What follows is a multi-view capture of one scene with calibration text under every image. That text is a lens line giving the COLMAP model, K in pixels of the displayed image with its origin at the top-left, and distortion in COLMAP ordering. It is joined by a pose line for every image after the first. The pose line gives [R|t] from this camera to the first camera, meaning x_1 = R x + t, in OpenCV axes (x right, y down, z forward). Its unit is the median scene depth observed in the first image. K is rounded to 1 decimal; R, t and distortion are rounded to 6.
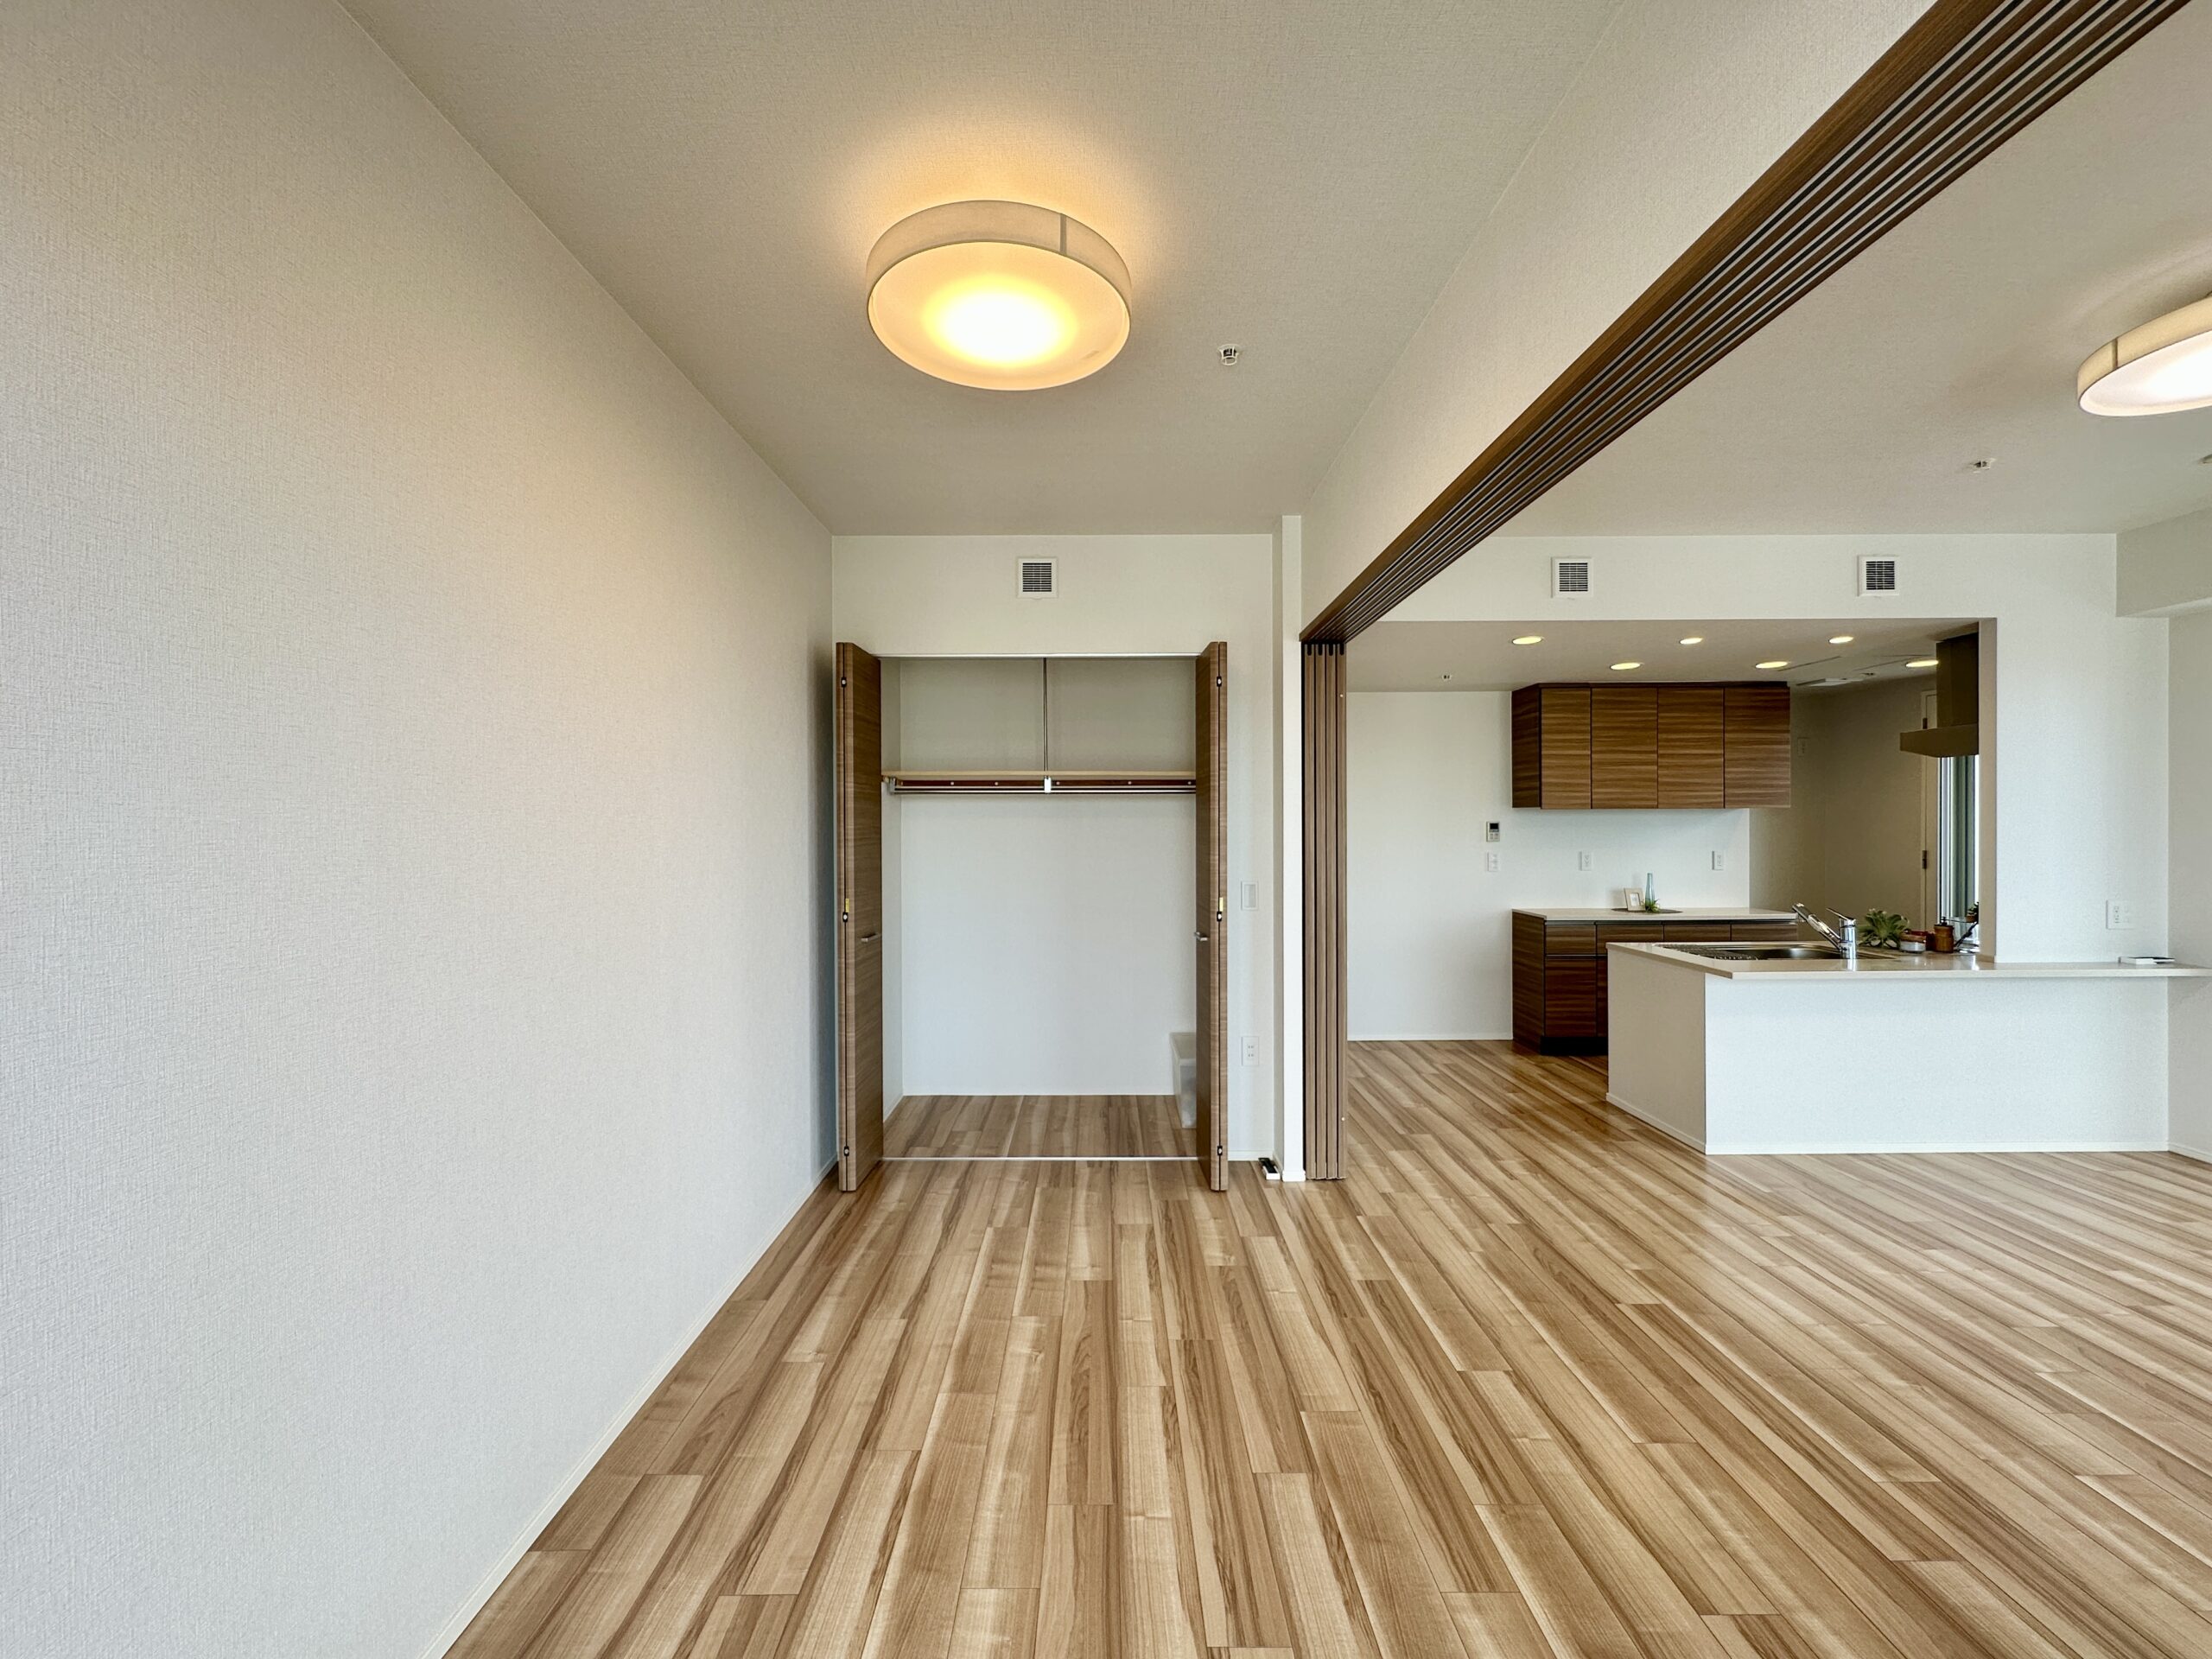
lens RADIAL K [[887.7, 0, 1103.2], [0, 887.7, 830.9], [0, 0, 1]] dist [0.000617, -0.000838]
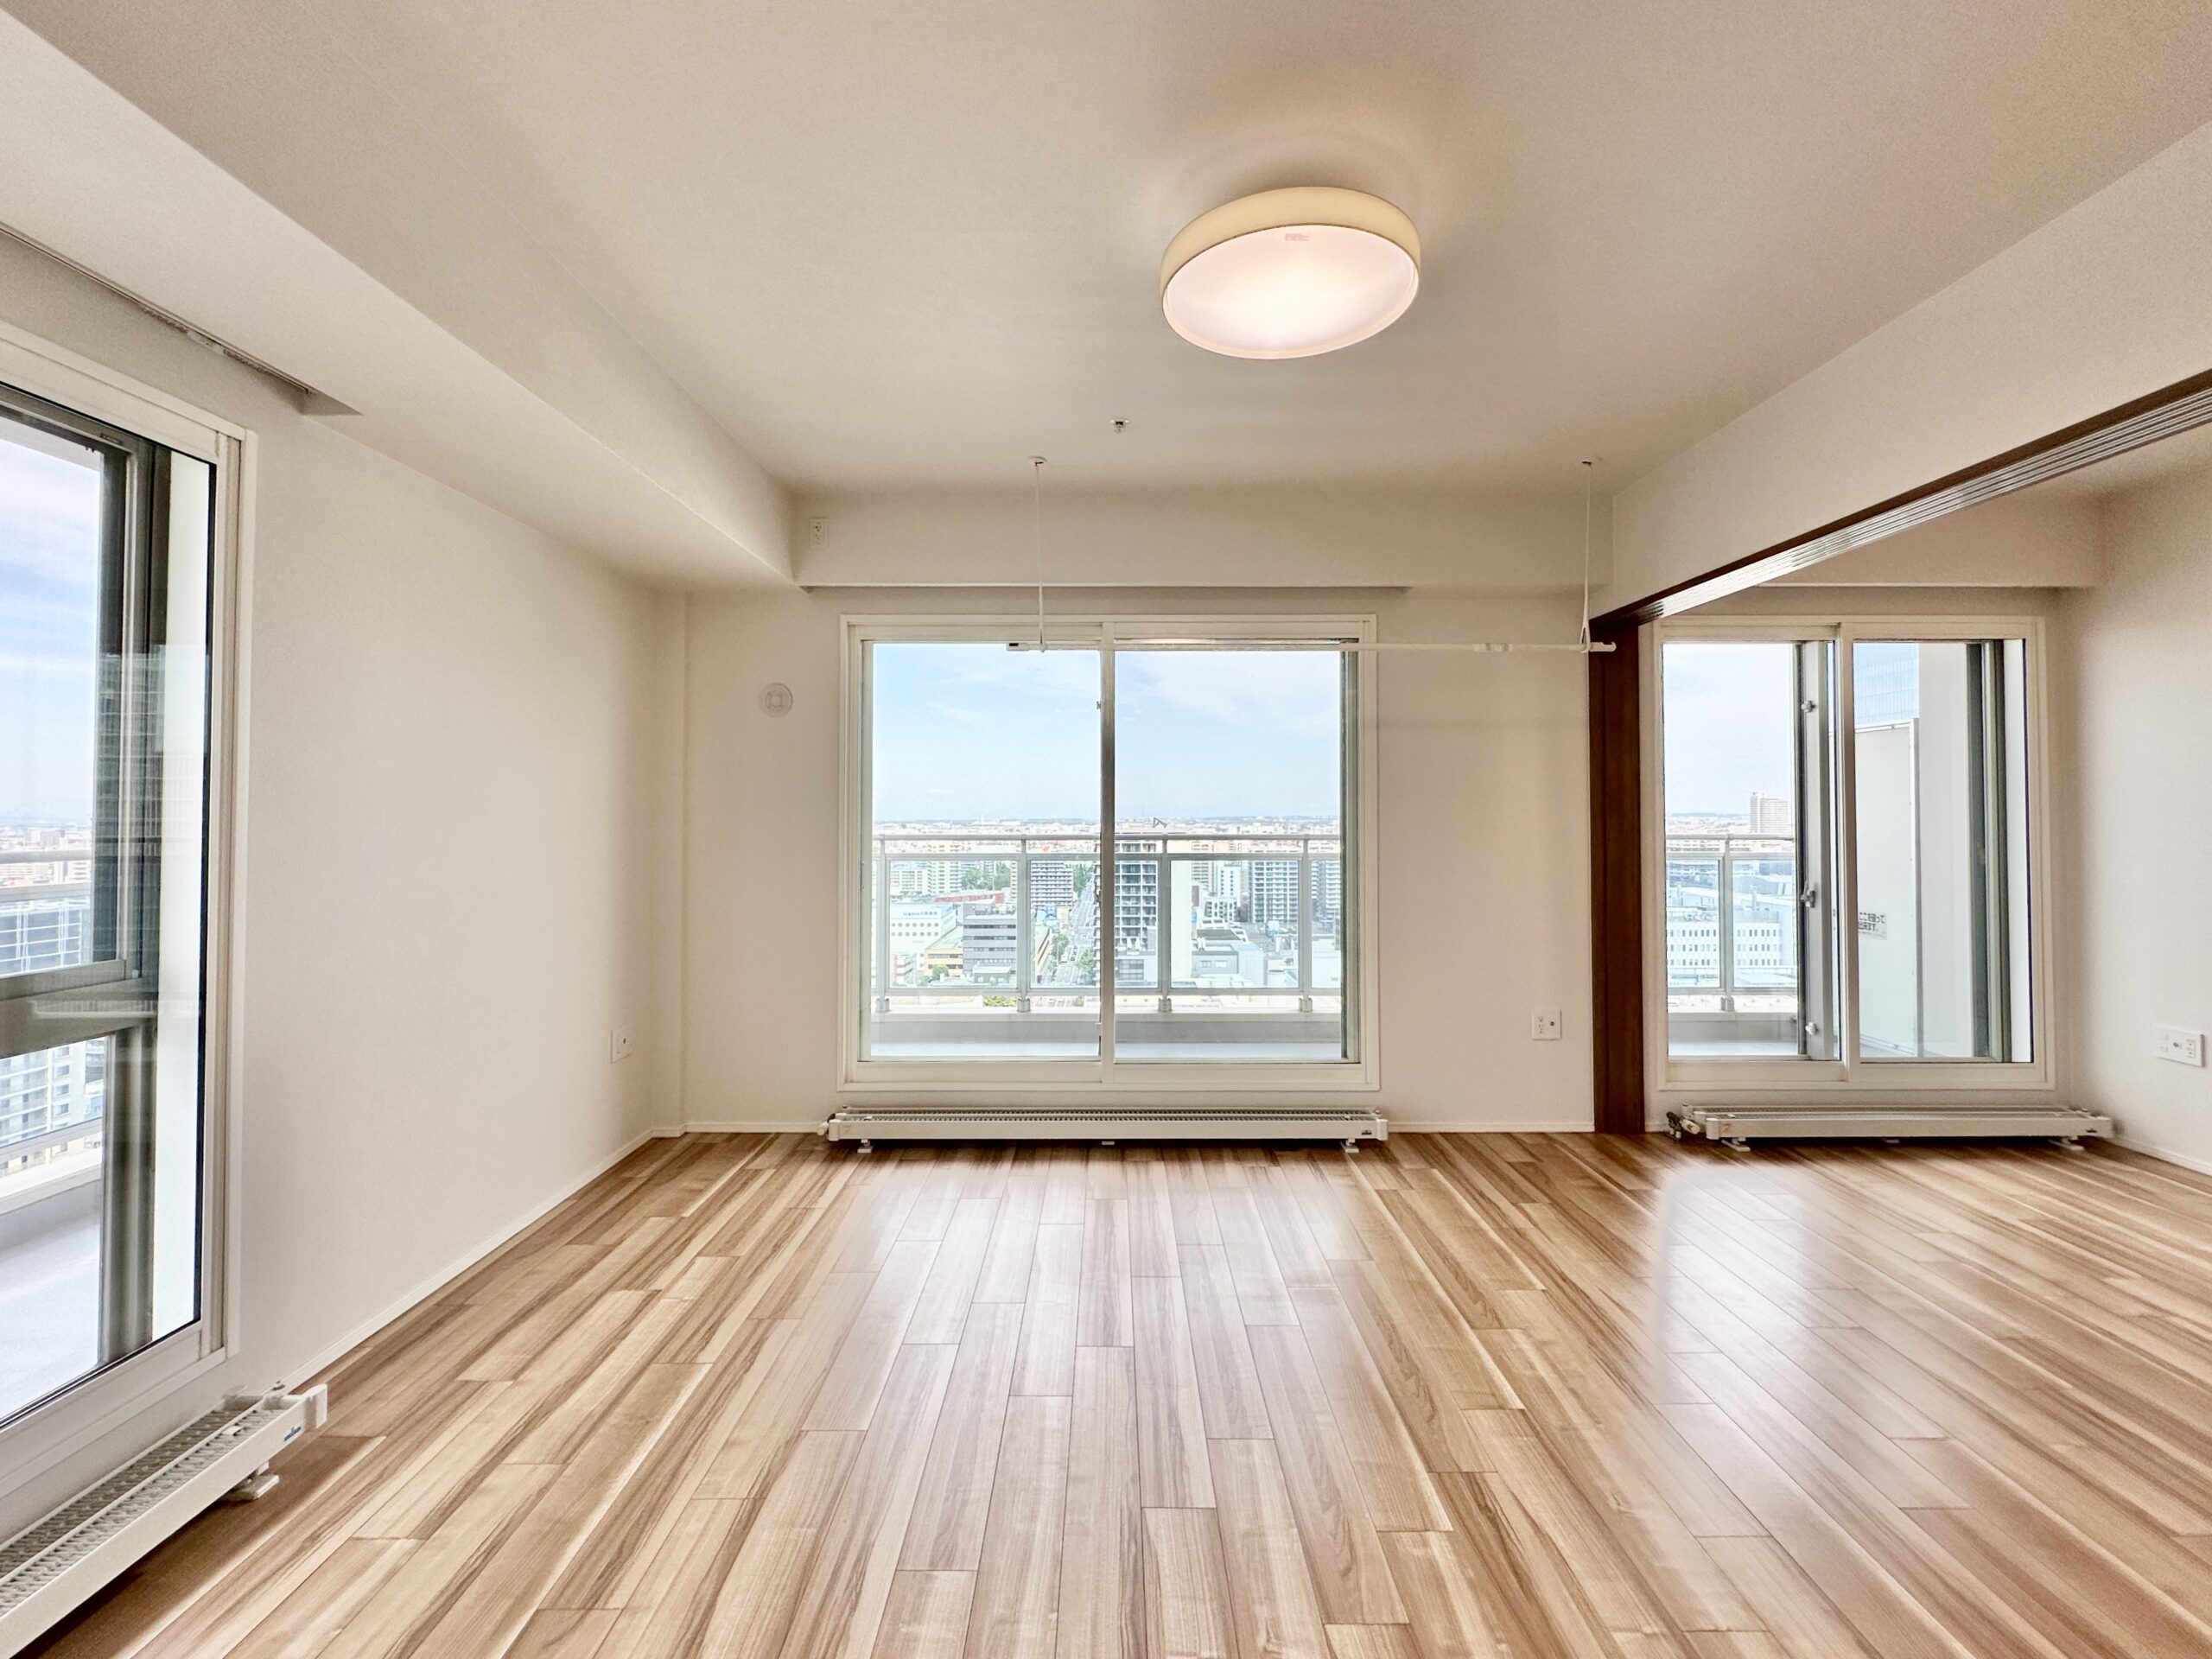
lens RADIAL K [[943.4, 0, 1104.9], [0, 943.4, 801.4], [0, 0, 1]] dist [-0.003389, 0.001453]
pose [[-0.999961, 0.006794, 0.005594, 1.267835], [0.006723, 0.999898, -0.012626, 0.010342], [-0.005679, -0.012588, -0.999905, 1.707523]]
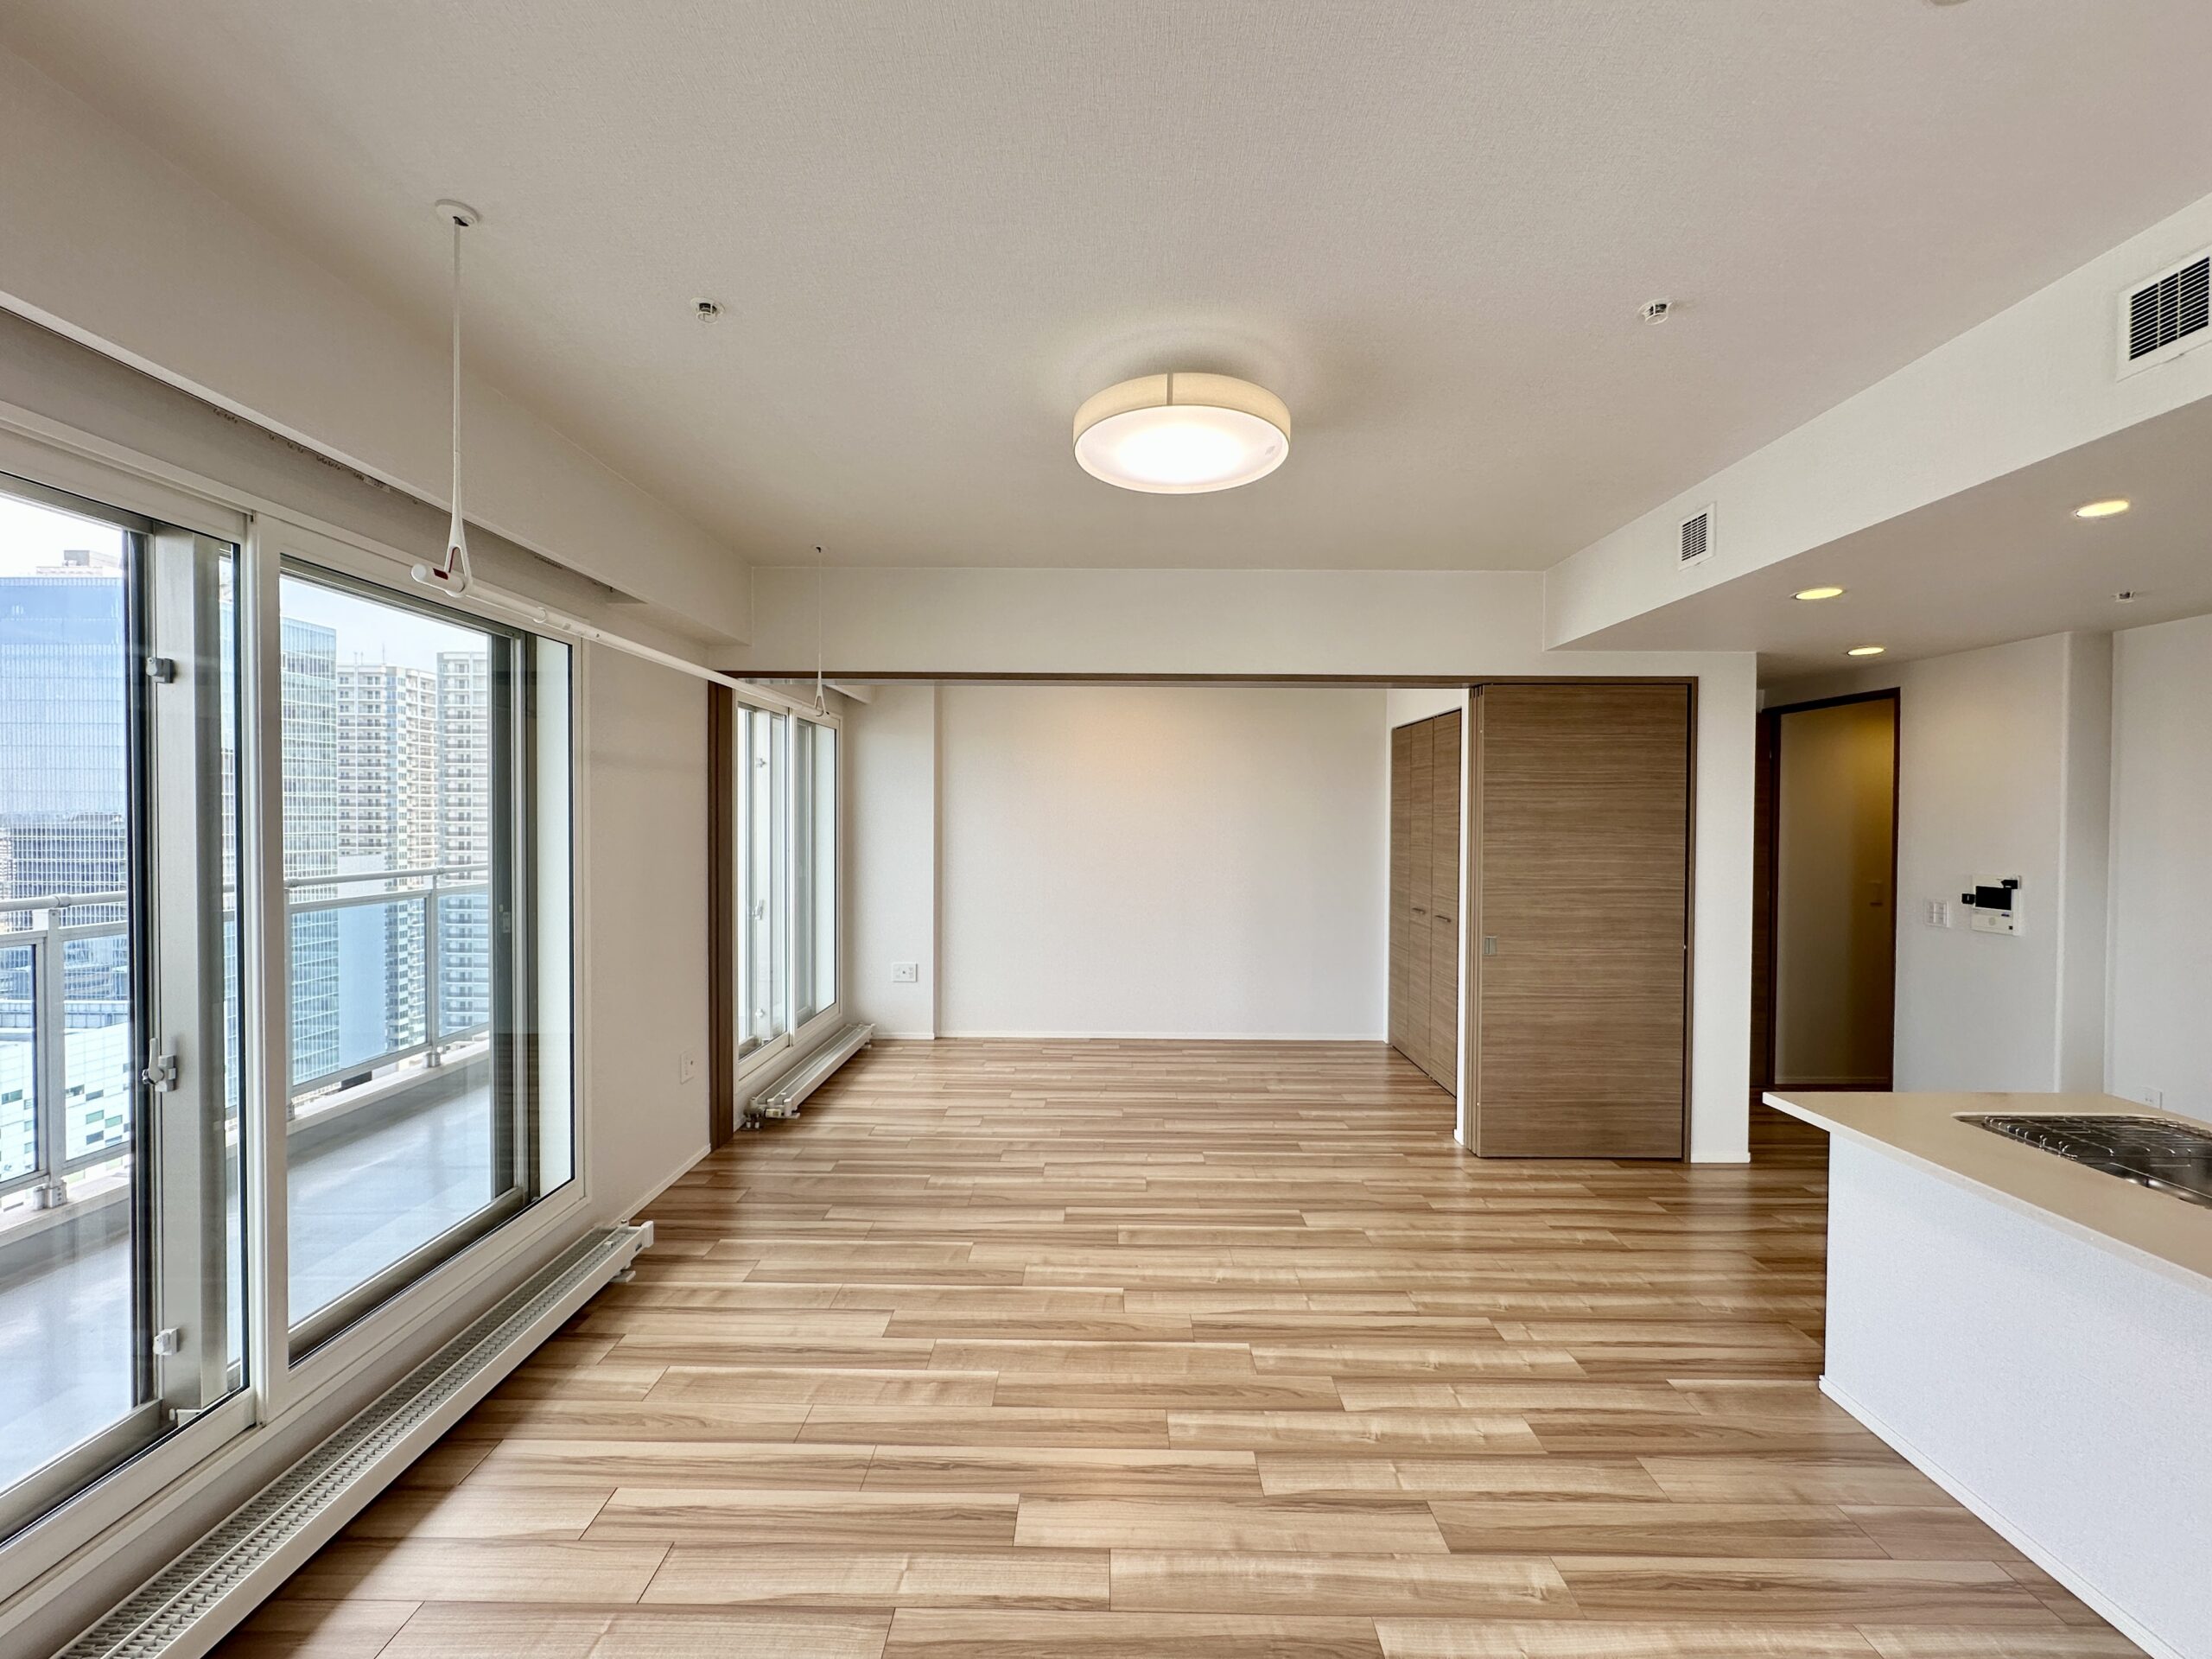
lens RADIAL K [[887.7, 0, 1096.2], [0, 887.7, 824.5], [0, 0, 1]] dist [0.000617, -0.000838]
pose [[-0.020107, 0.013422, -0.999708, 2.082084], [-0.004550, 0.999898, 0.013516, -0.068855], [0.999787, 0.004820, -0.020044, 0.783562]]
